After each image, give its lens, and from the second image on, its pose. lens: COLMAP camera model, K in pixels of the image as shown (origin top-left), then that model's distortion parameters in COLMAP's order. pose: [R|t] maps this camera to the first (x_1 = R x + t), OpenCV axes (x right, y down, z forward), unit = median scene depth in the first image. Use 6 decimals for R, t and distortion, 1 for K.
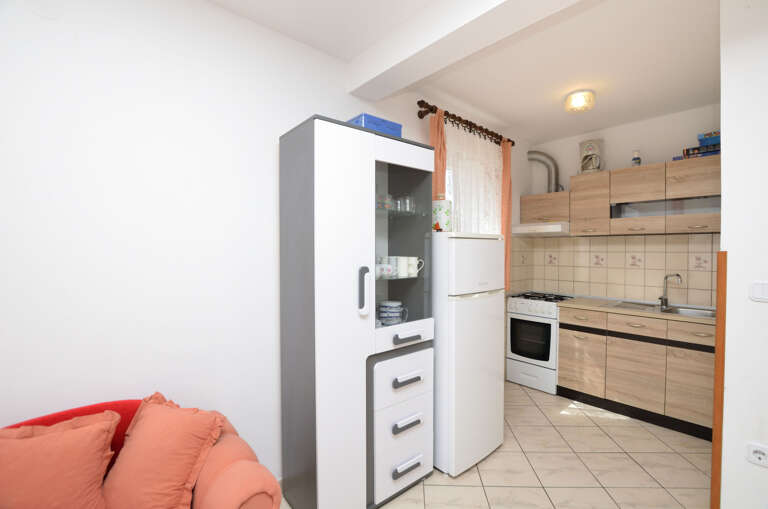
lens RADIAL K [[339.5, 0, 399.4], [0, 339.5, 254.6], [0, 0, 1]] dist [-0.026454, -0.000146]
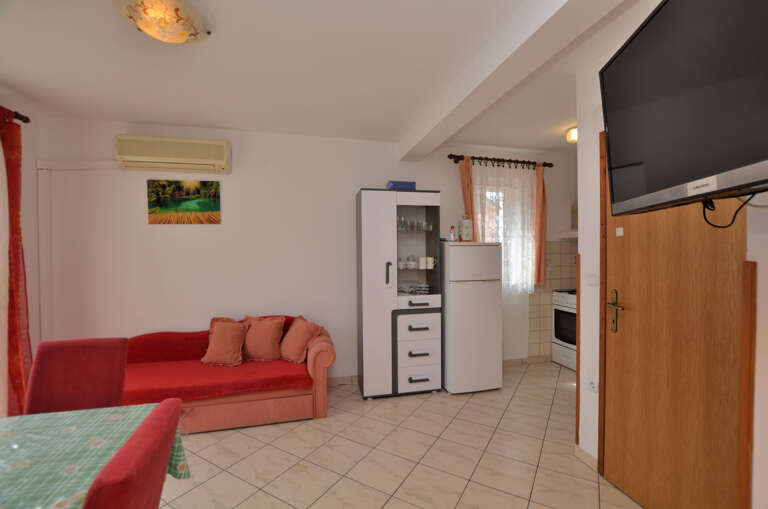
lens RADIAL K [[339.5, 0, 399.4], [0, 339.5, 254.6], [0, 0, 1]] dist [-0.026454, -0.000146]
pose [[0.894529, -0.002238, -0.447004, 0.420914], [0.000026, 0.999988, -0.004955, 0.001043], [0.447009, 0.004421, 0.894518, -0.359683]]
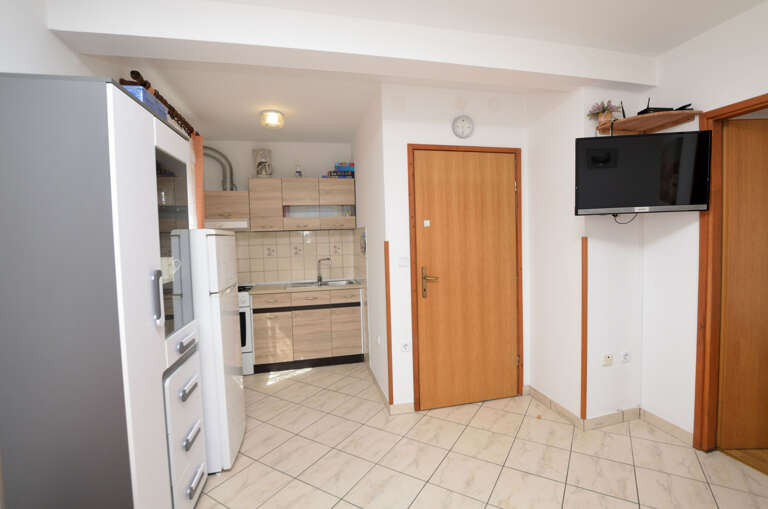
lens RADIAL K [[339.5, 0, 399.4], [0, 339.5, 254.6], [0, 0, 1]] dist [-0.026454, -0.000146]
pose [[0.482838, -0.060416, 0.873623, -0.279923], [0.045462, 0.998001, 0.043891, -0.006468], [-0.874529, 0.018525, 0.484620, 0.027638]]
